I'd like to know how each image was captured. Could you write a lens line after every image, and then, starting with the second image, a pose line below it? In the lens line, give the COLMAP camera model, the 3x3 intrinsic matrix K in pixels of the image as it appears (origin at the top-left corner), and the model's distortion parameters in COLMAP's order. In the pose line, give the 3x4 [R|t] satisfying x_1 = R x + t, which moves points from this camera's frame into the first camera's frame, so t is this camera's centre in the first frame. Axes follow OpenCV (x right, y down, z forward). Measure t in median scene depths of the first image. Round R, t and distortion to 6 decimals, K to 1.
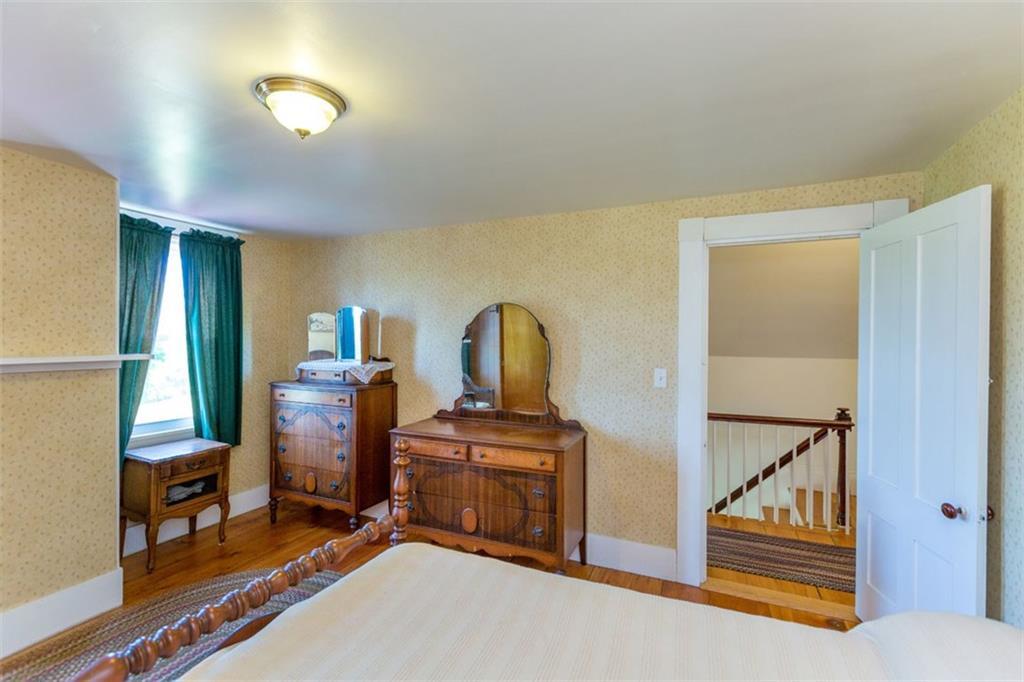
lens RADIAL K [[454.8, 0, 509.1], [0, 454.8, 340.2], [0, 0, 1]] dist [-0.000208, 0.000209]
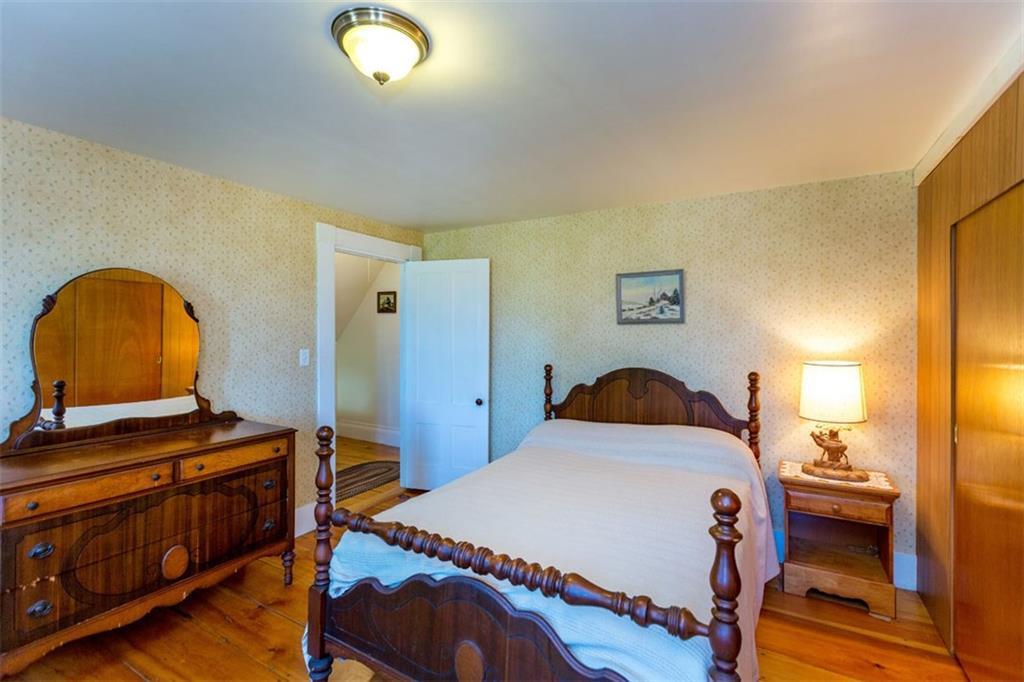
lens RADIAL K [[454.8, 0, 509.1], [0, 454.8, 340.2], [0, 0, 1]] dist [-0.000208, 0.000209]
pose [[0.112069, -0.015245, 0.993583, -0.752709], [0.004231, 0.999881, 0.014865, 0.025769], [-0.993691, 0.002538, 0.112120, 0.376255]]
